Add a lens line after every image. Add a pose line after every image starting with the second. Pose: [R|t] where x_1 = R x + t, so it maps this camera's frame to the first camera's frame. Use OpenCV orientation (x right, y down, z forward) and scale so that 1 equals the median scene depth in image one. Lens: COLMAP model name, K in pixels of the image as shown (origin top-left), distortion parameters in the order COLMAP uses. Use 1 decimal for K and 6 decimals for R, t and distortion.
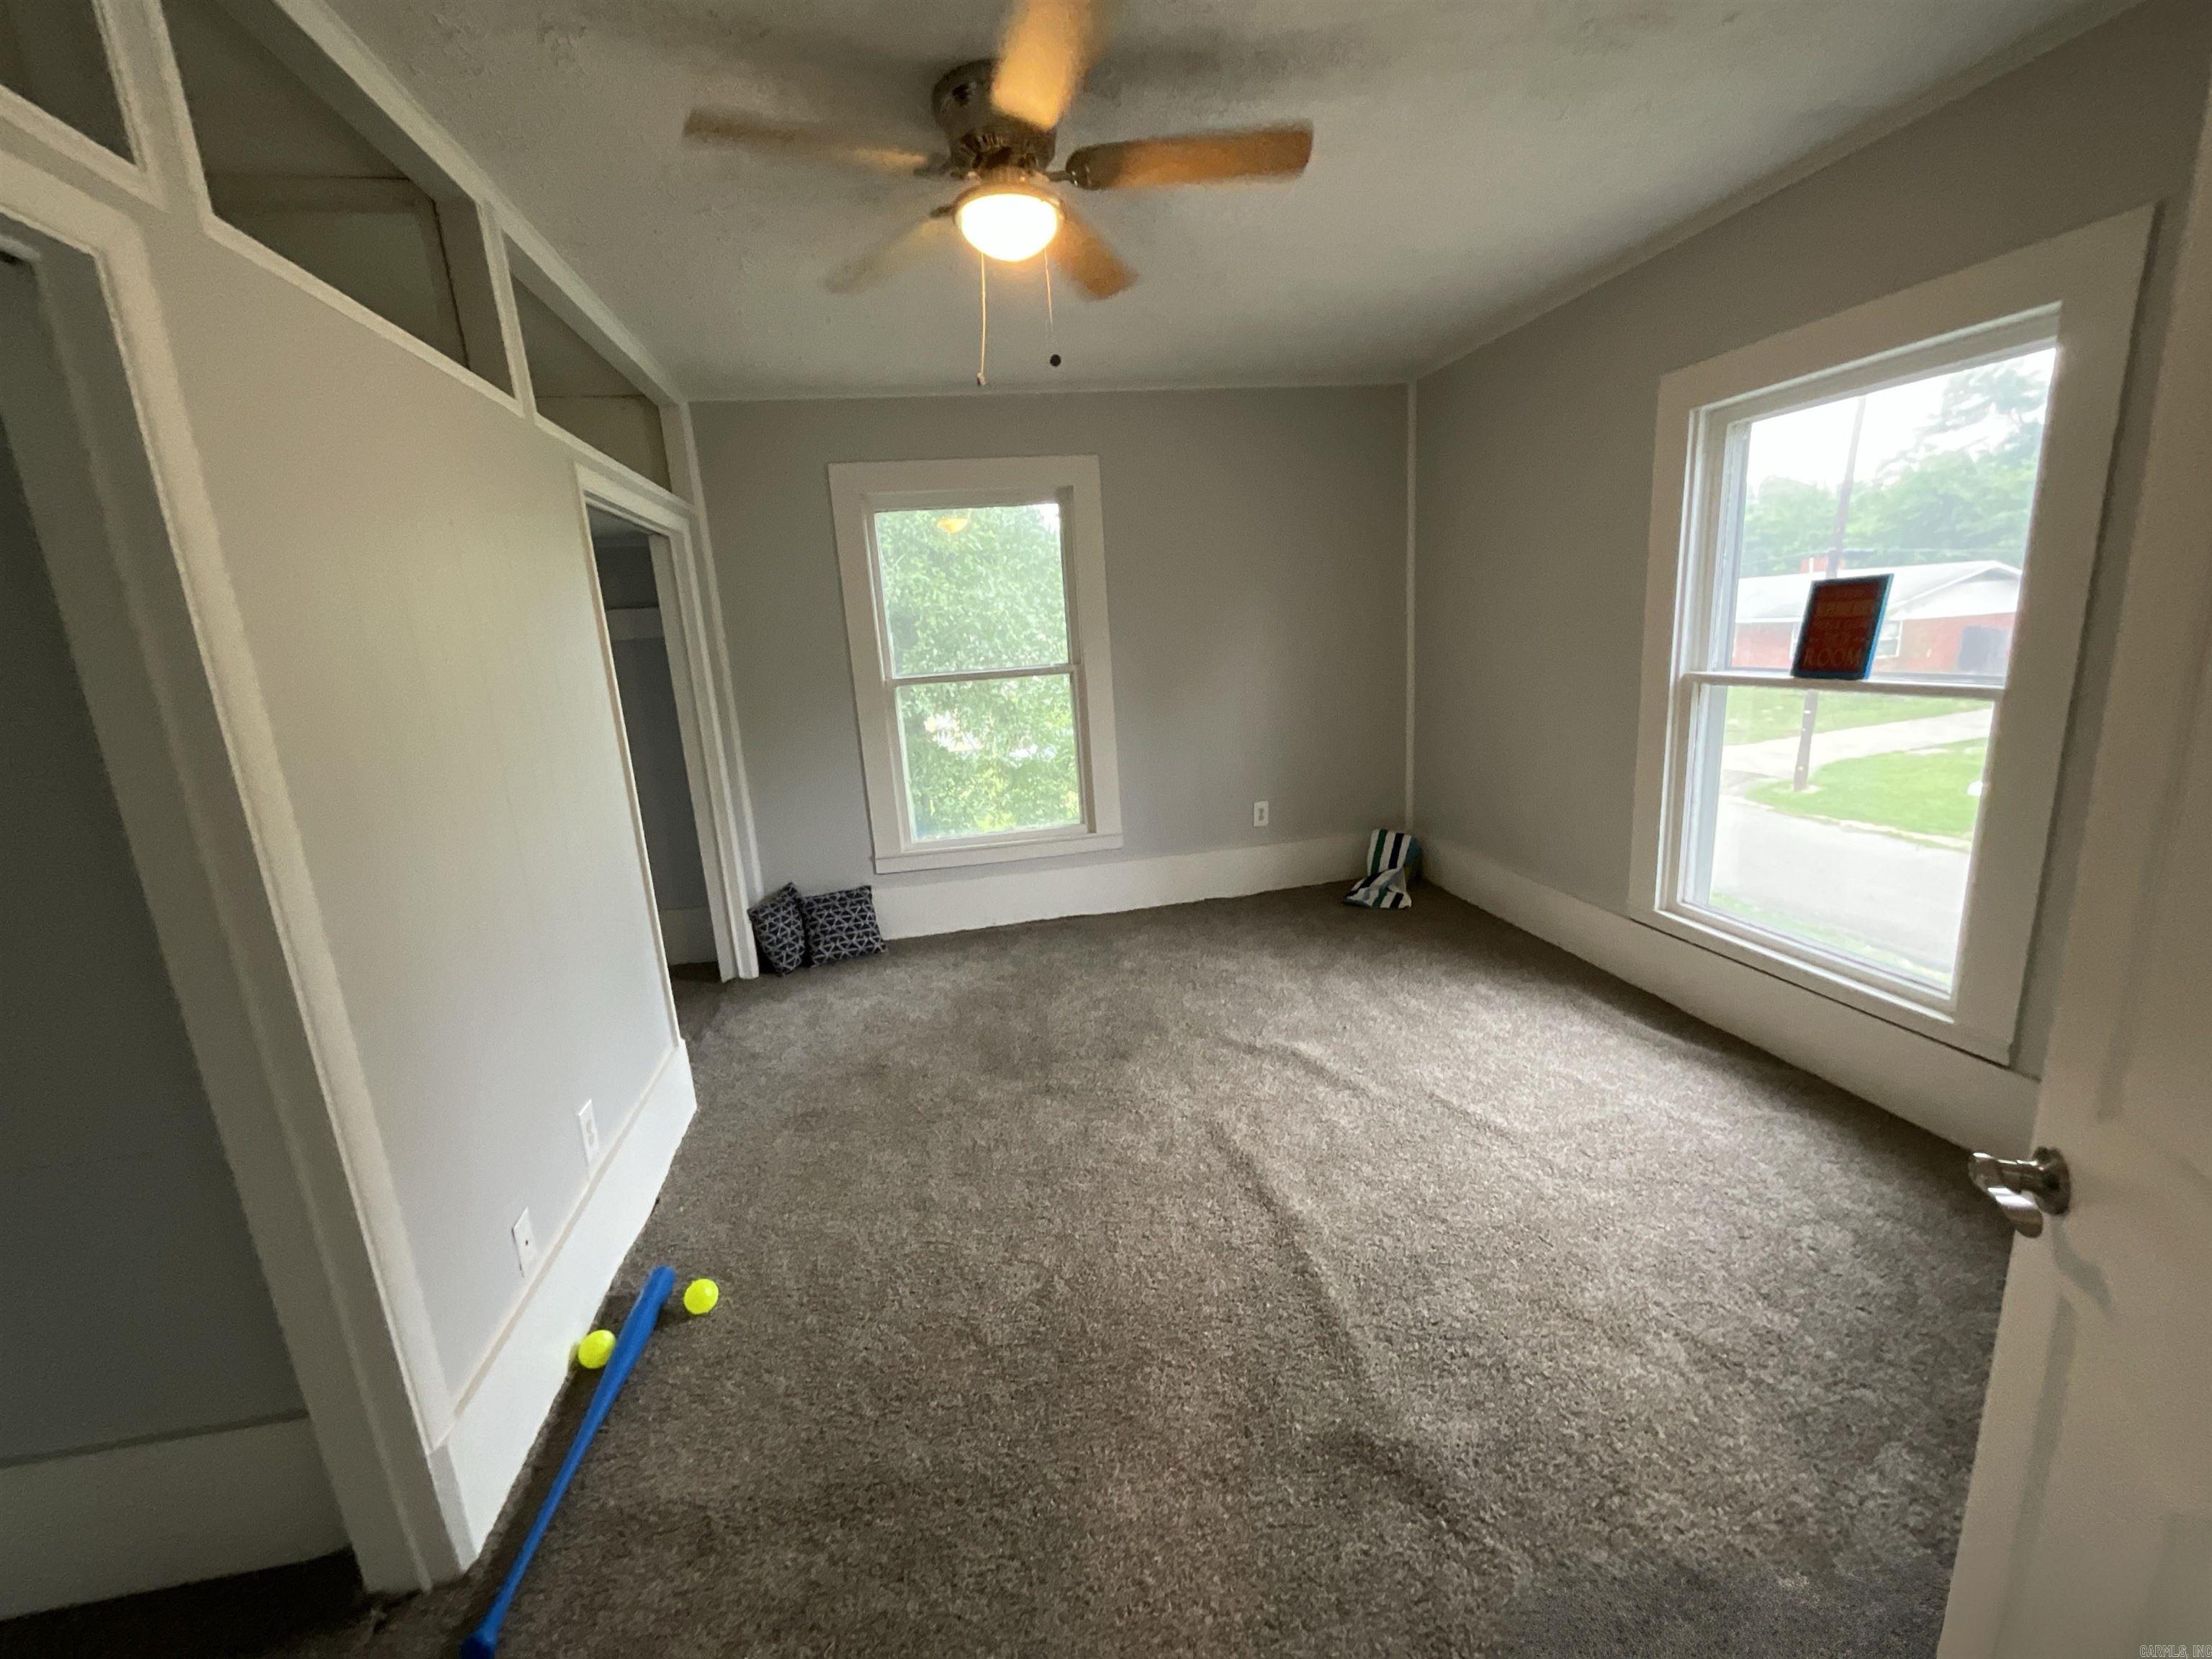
lens RADIAL K [[899.3, 0, 1104.8], [0, 899.3, 832.4], [0, 0, 1]] dist [-0.002330, 0.000595]
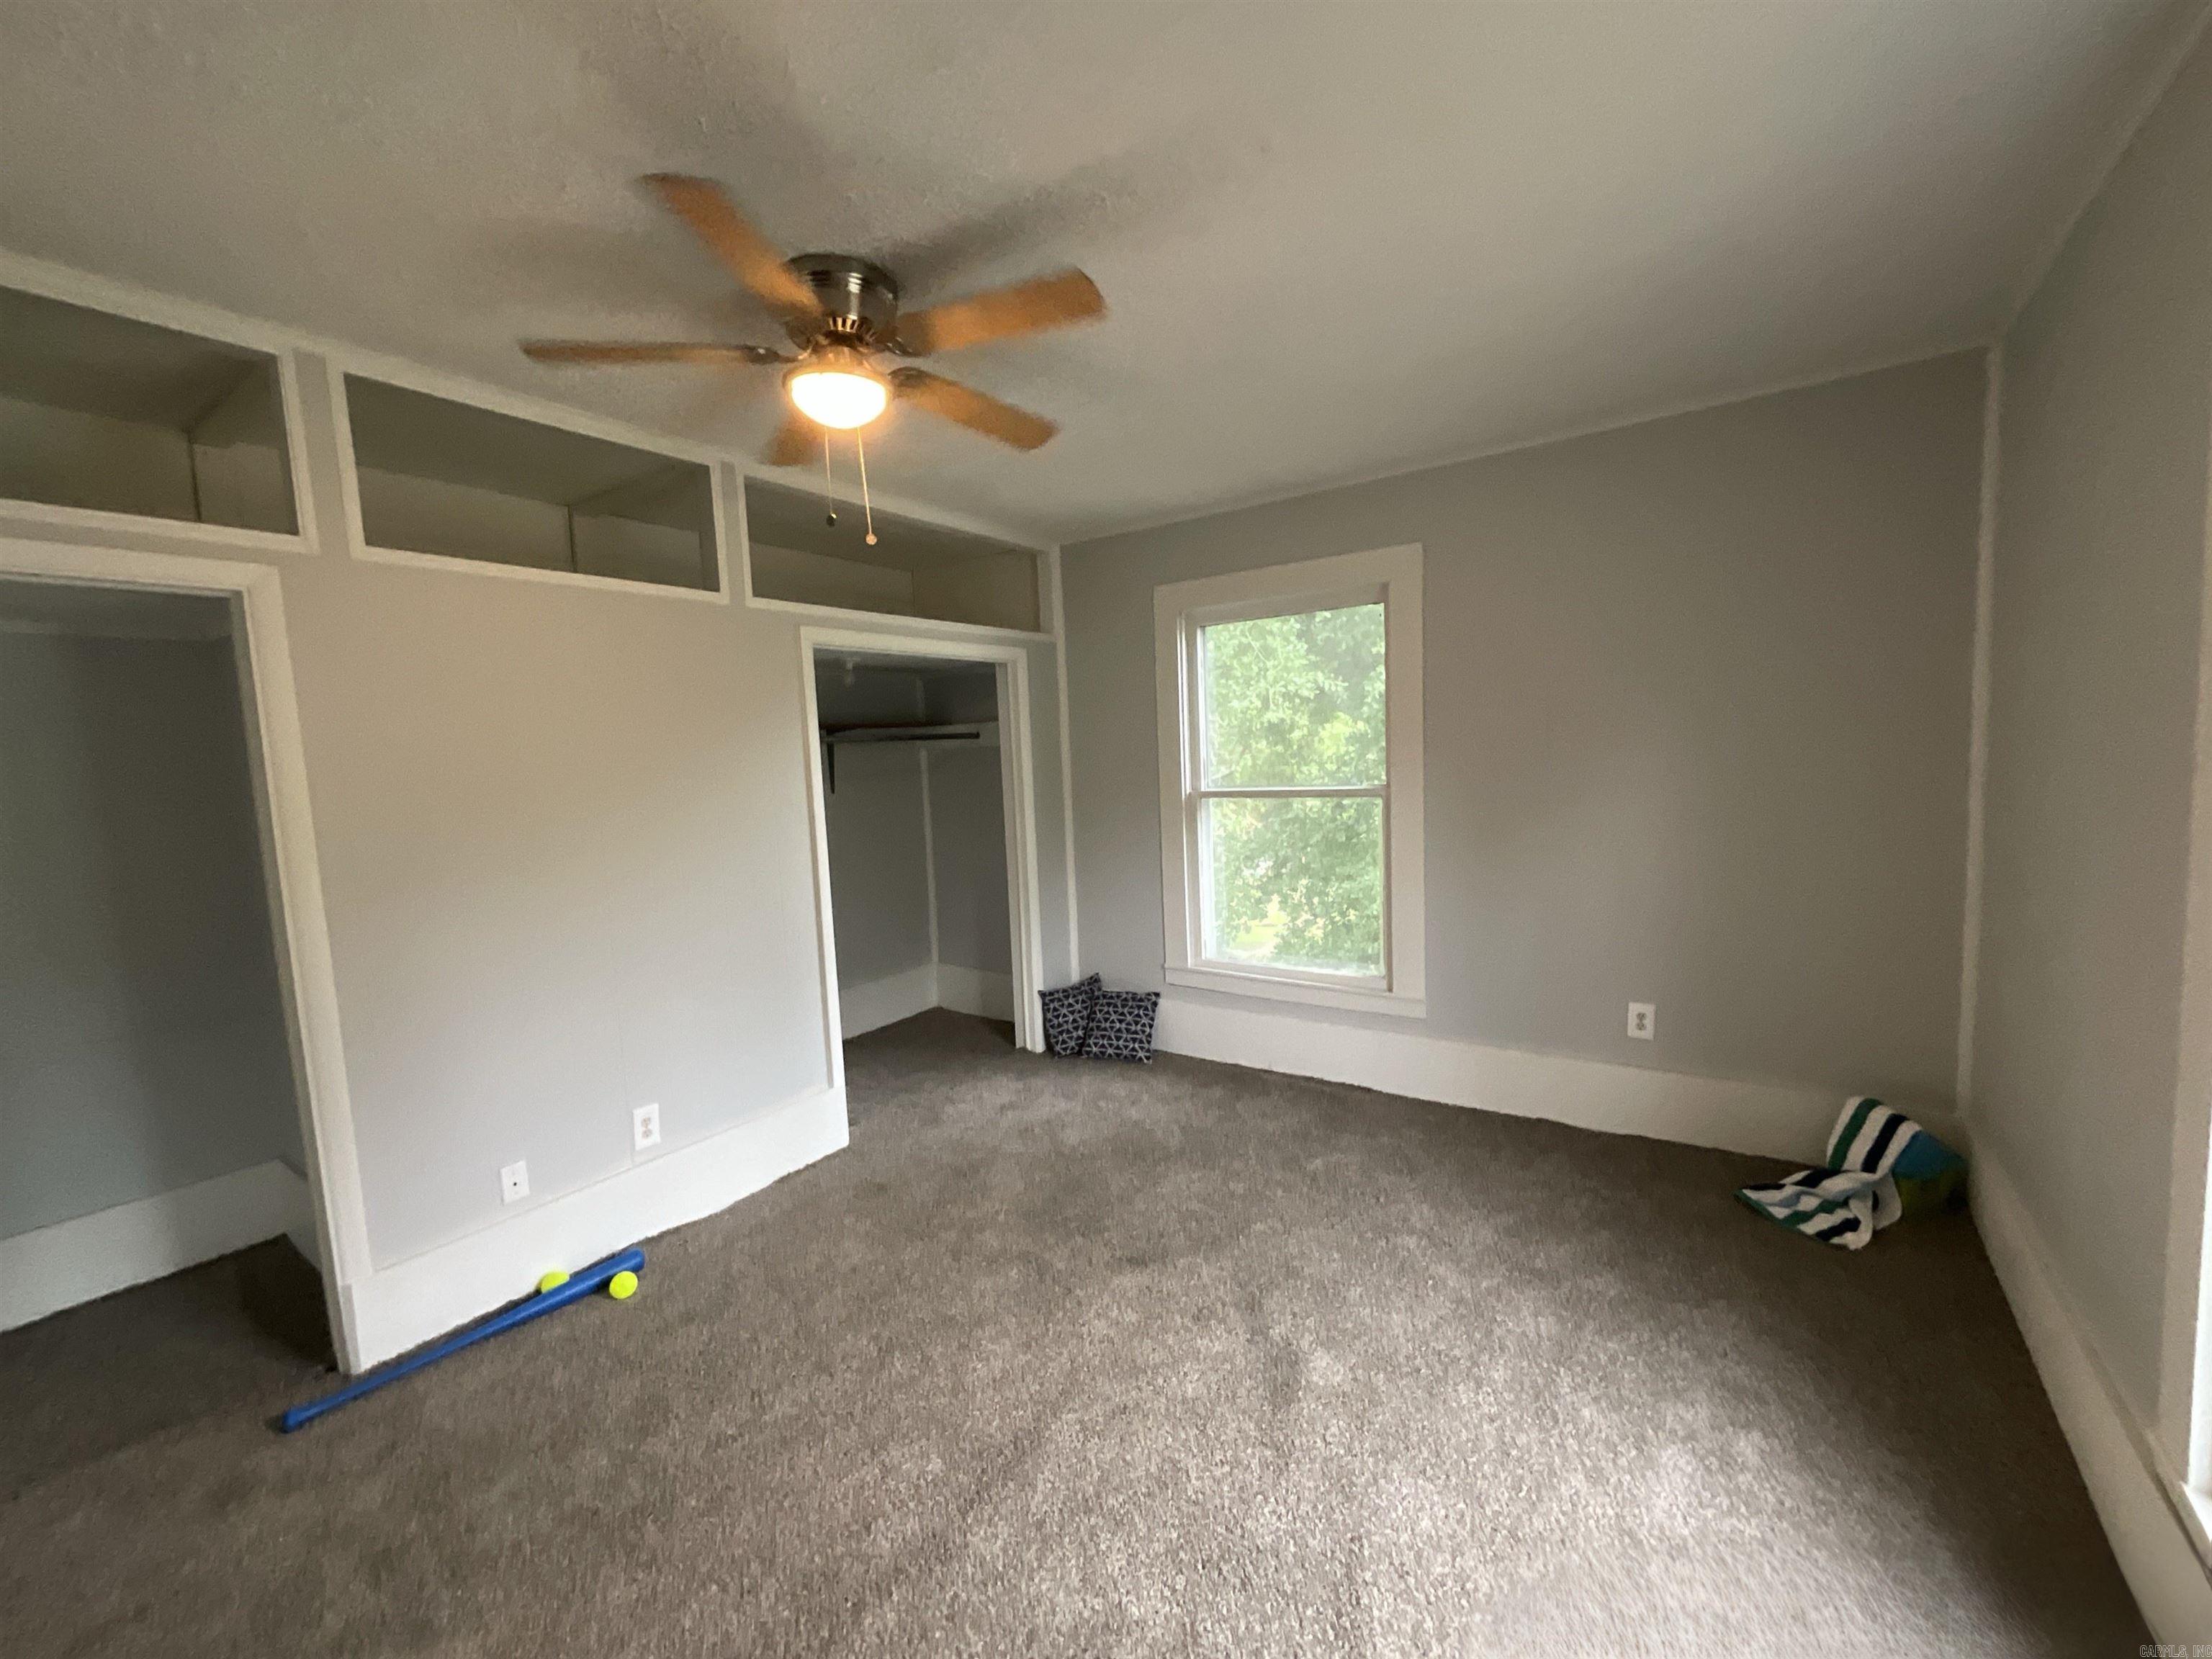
lens RADIAL K [[899.3, 0, 1109.1], [0, 899.3, 837.2], [0, 0, 1]] dist [-0.002330, 0.000595]
pose [[0.689647, 0.104459, -0.716572, 0.417043], [-0.161086, 0.986877, -0.011171, -0.096539], [0.706002, 0.123134, 0.697424, 0.256005]]
